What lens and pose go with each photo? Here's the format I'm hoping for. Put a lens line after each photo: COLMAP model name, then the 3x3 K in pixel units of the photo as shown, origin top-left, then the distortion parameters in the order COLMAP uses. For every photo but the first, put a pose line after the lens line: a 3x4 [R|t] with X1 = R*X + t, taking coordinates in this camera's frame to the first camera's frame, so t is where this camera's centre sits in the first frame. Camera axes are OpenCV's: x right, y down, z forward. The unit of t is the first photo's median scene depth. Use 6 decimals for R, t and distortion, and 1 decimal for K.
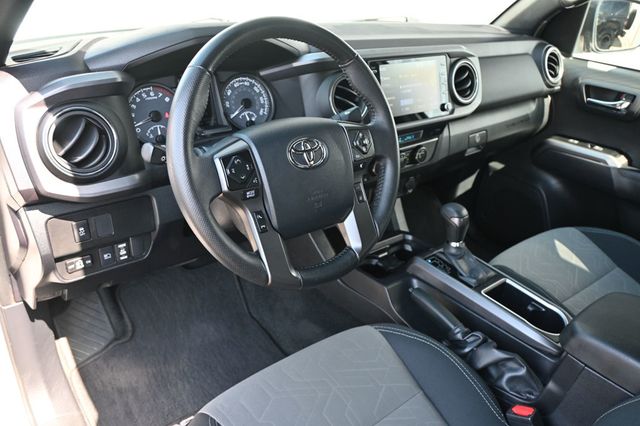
lens RADIAL K [[505.6, 0, 320.0], [0, 505.6, 213.0], [0, 0, 1]] dist [-0.007500, -0.002448]
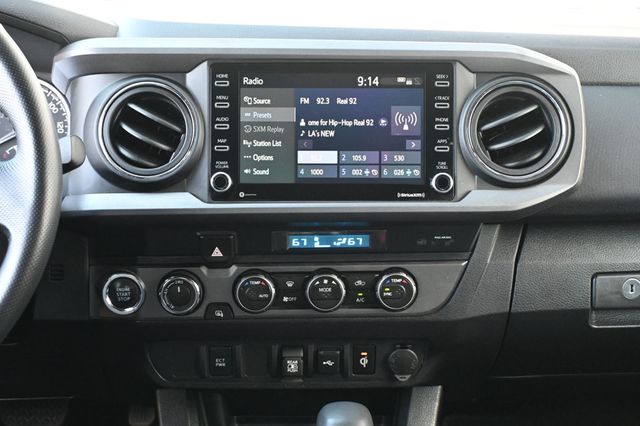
lens RADIAL K [[1053.2, 0, 320.0], [0, 1053.2, 213.0], [0, 0, 1]] dist [0.040071, 0.053160]
pose [[0.796844, 0.108439, -0.594374, 0.796791], [-0.237255, 0.960900, -0.142765, -0.042135], [0.555653, 0.254780, 0.791415, 0.295841]]
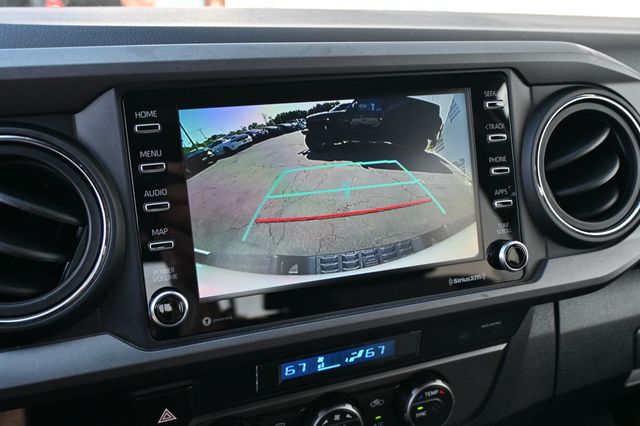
lens RADIAL K [[605.3, 0, 320.0], [0, 605.3, 213.0], [0, 0, 1]] dist [0.004987, 0.004772]
pose [[0.950434, 0.036879, -0.308731, 0.291648], [-0.084815, 0.986035, -0.143319, -0.202151], [0.299134, 0.162401, 0.940290, 0.748963]]
